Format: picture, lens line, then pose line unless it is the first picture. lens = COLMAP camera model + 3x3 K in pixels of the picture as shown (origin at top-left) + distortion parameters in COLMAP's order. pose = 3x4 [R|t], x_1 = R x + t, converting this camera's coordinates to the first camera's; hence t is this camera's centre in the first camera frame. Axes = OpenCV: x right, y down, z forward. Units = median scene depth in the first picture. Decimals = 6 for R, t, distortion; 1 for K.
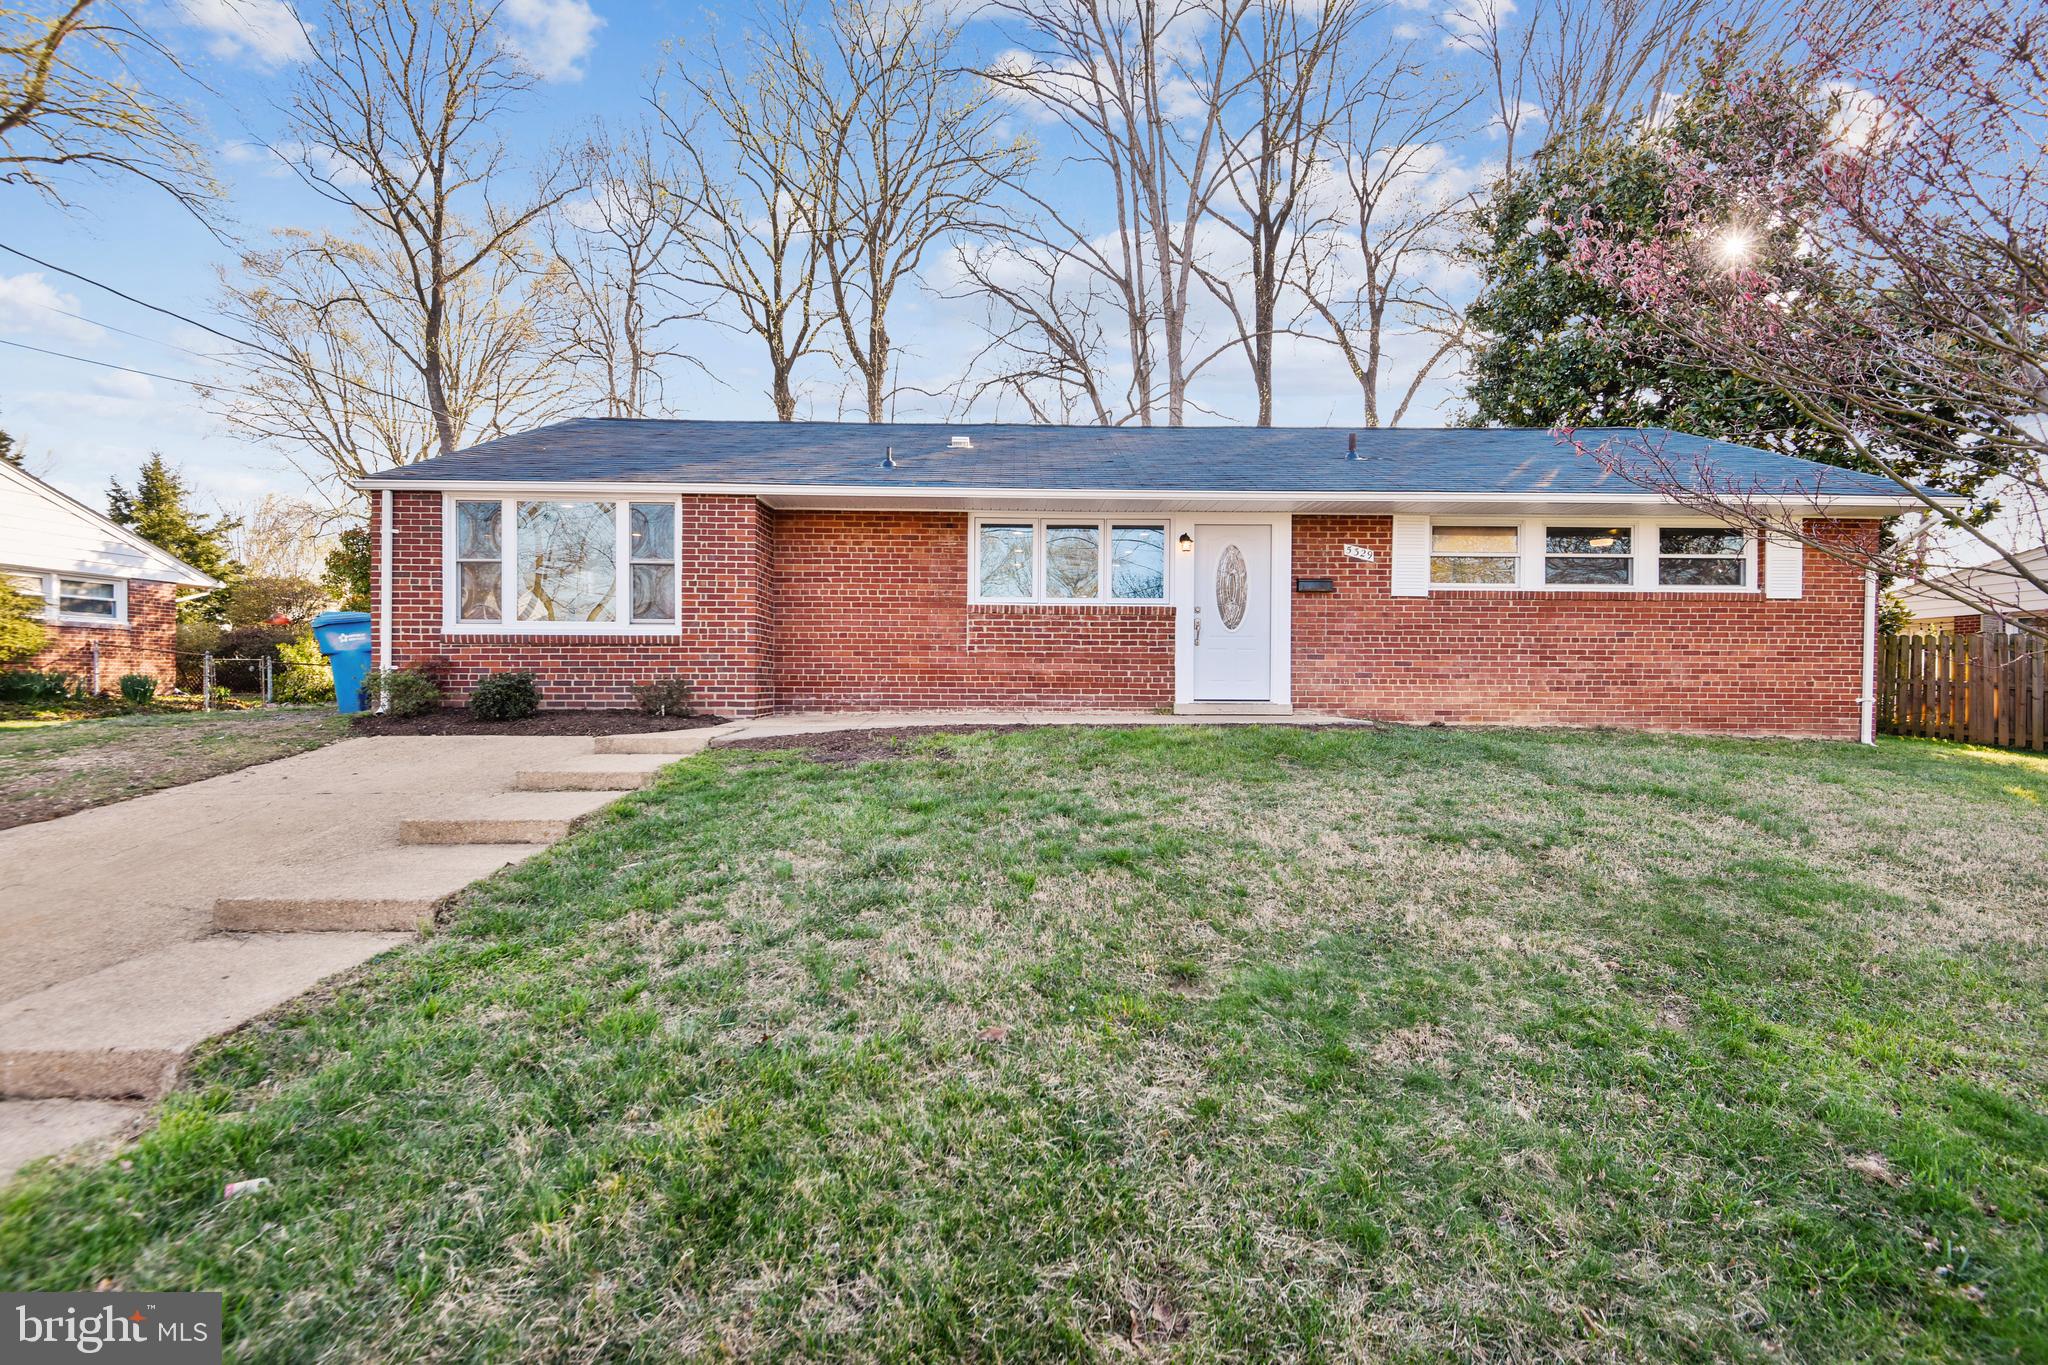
lens RADIAL K [[923.6, 0, 1022.1], [0, 923.6, 674.8], [0, 0, 1]] dist [0.011656, -0.001237]
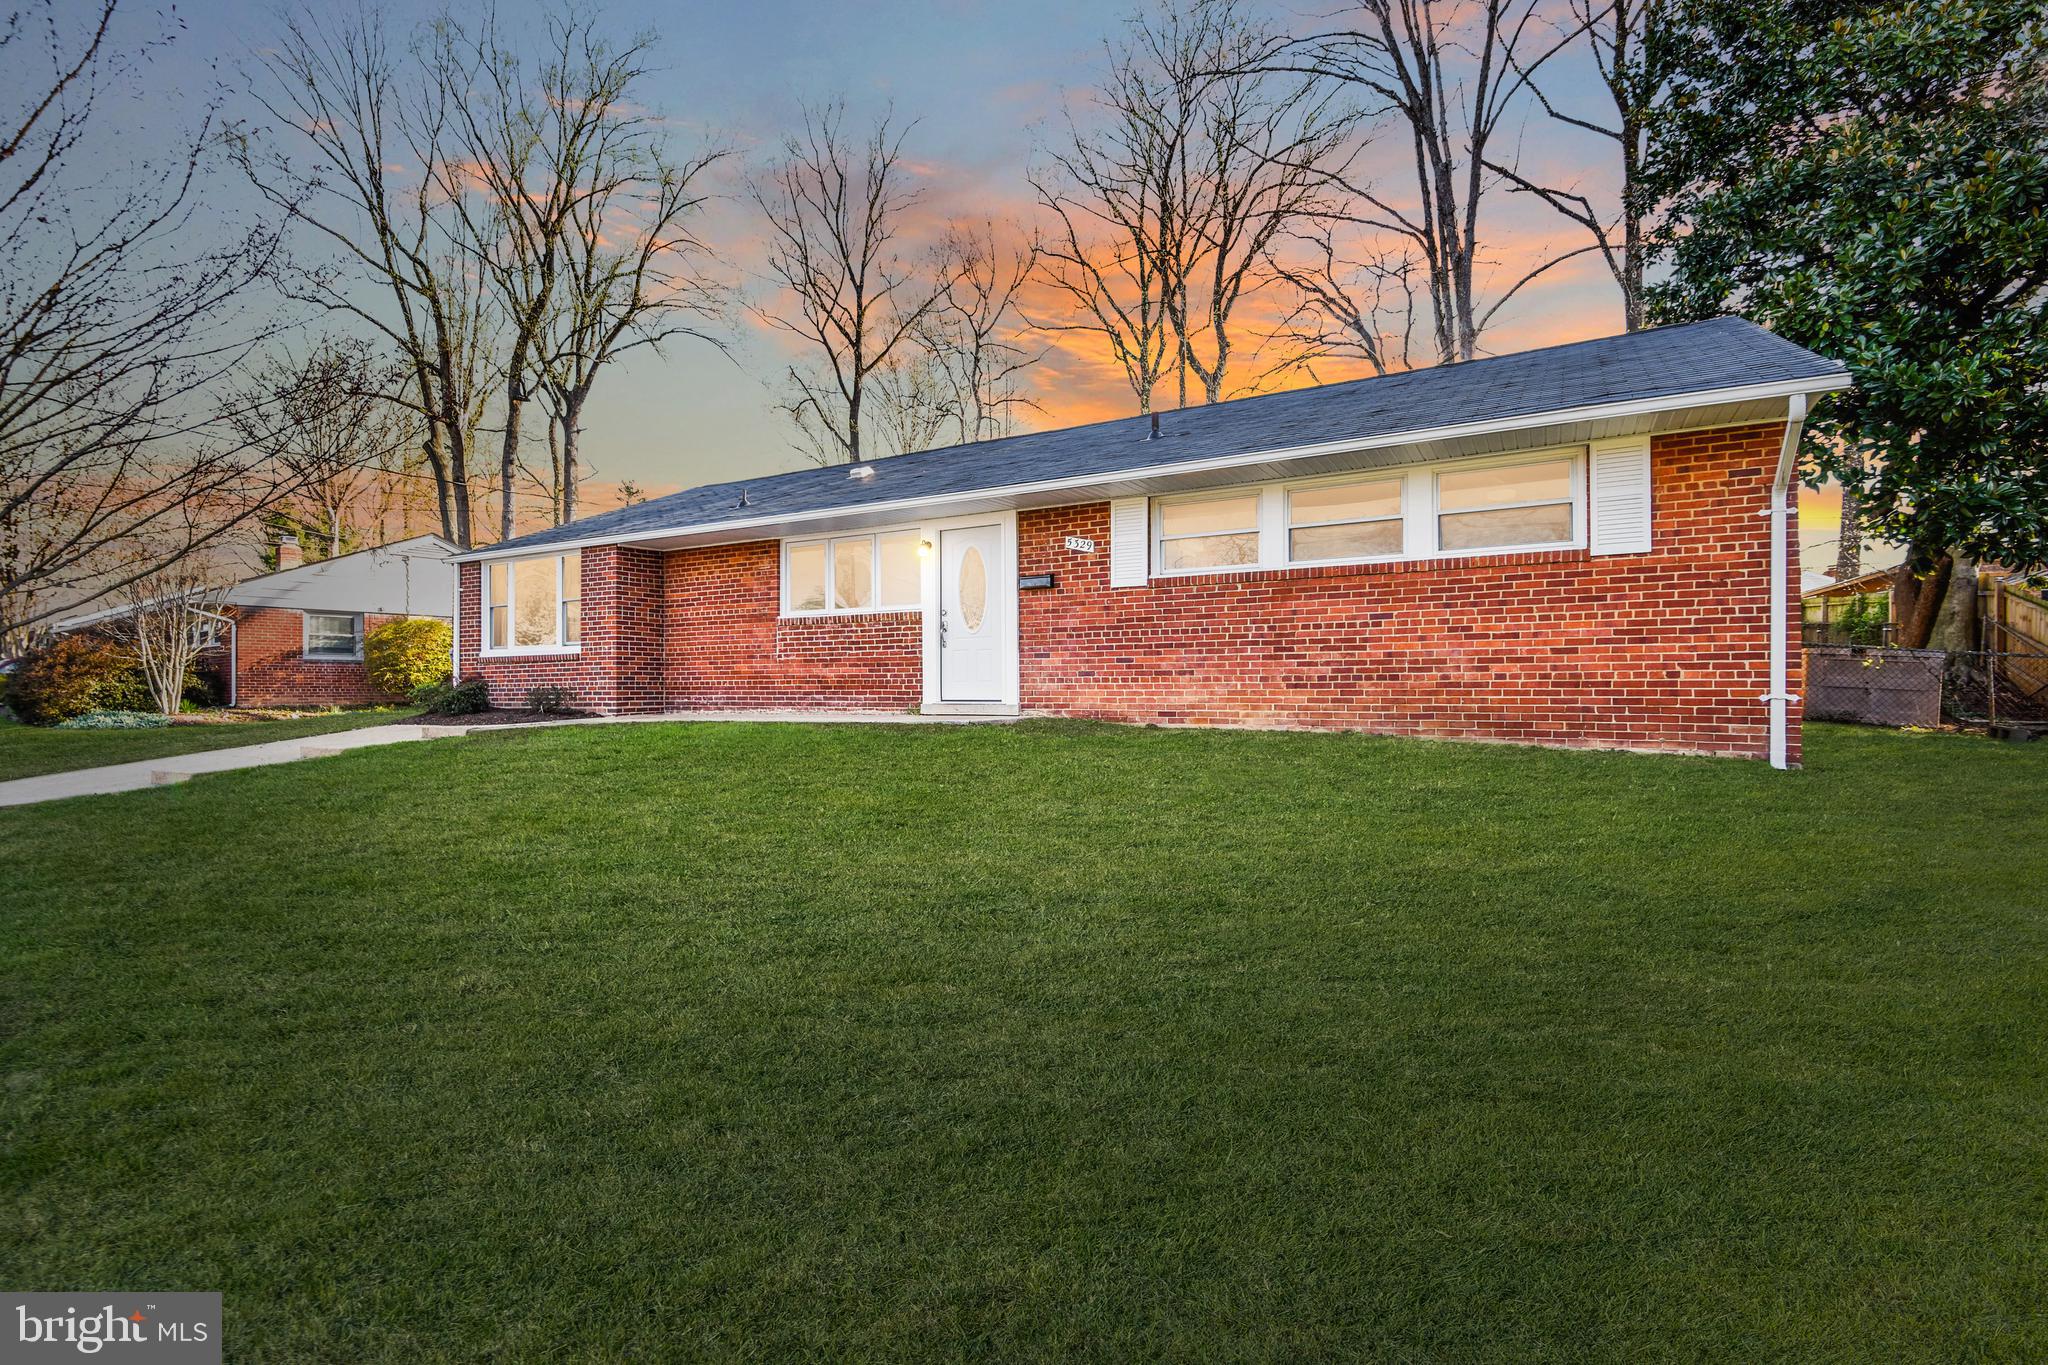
lens RADIAL K [[923.6, 0, 1020.7], [0, 923.6, 697.8], [0, 0, 1]] dist [0.011656, -0.001237]
pose [[0.858691, -0.004769, -0.512471, 0.794153], [0.010251, 0.999916, 0.007870, 0.016914], [0.512391, -0.012011, 0.858668, 0.157397]]
